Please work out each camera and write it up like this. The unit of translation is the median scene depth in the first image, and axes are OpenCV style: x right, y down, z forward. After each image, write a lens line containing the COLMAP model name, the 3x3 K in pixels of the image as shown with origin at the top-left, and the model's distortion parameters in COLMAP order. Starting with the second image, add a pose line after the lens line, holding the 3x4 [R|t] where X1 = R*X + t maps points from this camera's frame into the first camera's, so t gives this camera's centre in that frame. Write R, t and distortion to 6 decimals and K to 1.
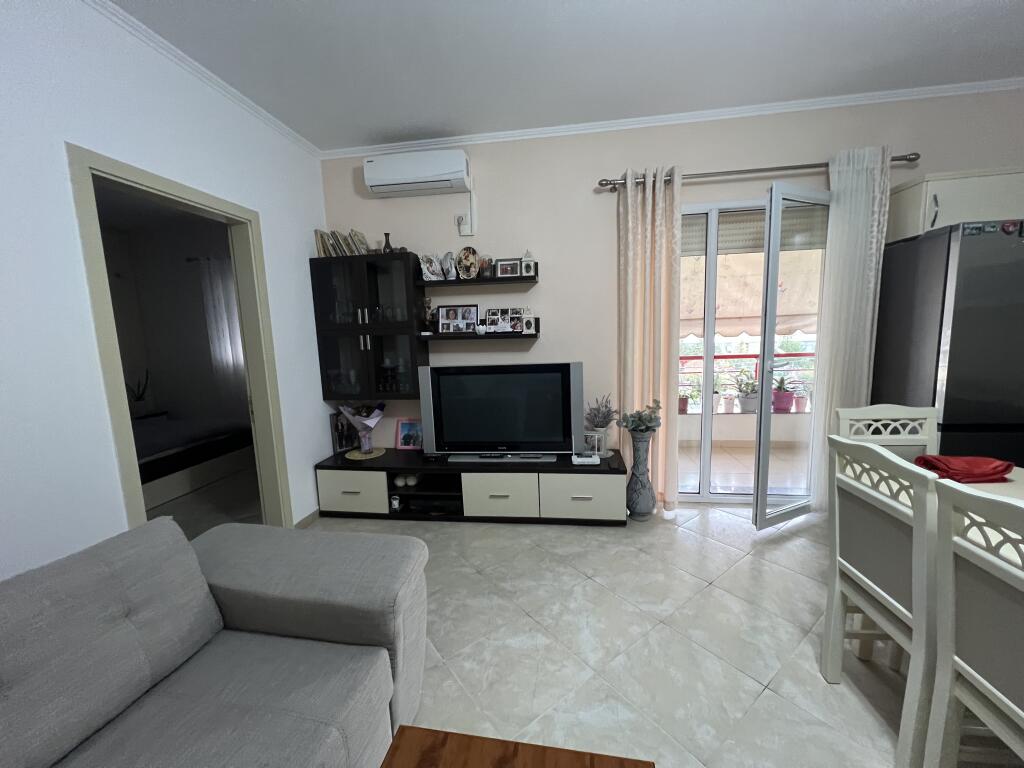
lens RADIAL K [[407.5, 0, 510.2], [0, 407.5, 383.9], [0, 0, 1]] dist [-0.000632, -0.000243]
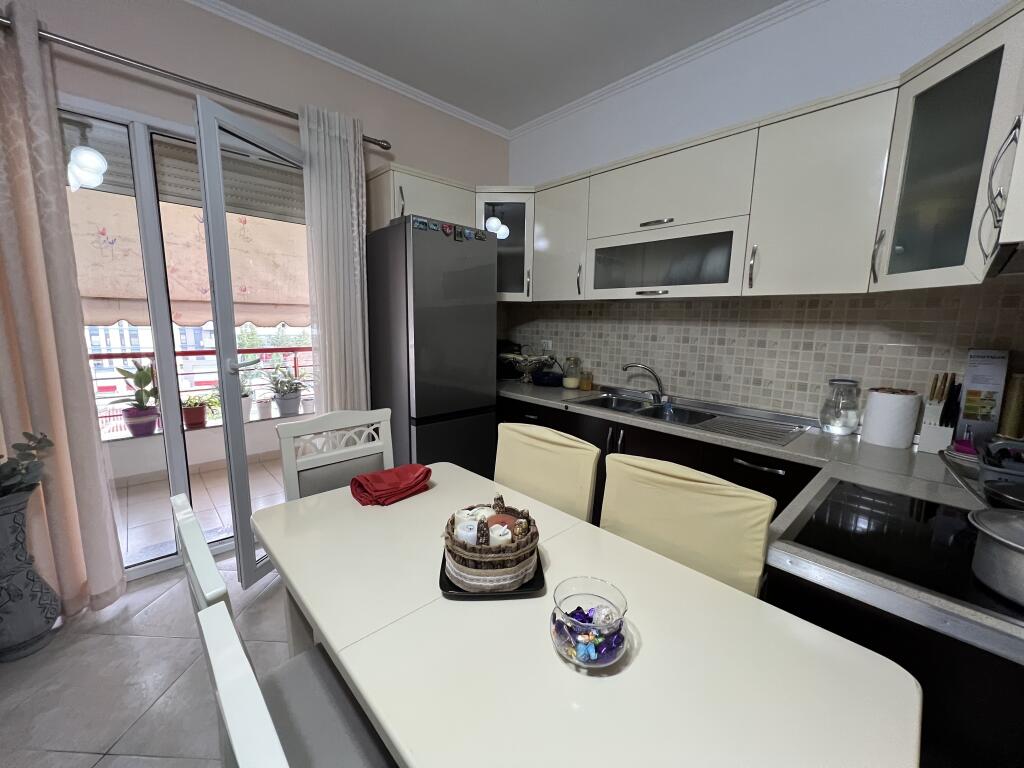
lens RADIAL K [[412.1, 0, 513.3], [0, 412.1, 385.1], [0, 0, 1]] dist [0.001808, 0.000180]
pose [[0.621270, -0.079739, 0.779529, 0.369557], [0.062175, 0.996689, 0.052401, -0.017264], [-0.781126, 0.015912, 0.624171, 0.156119]]
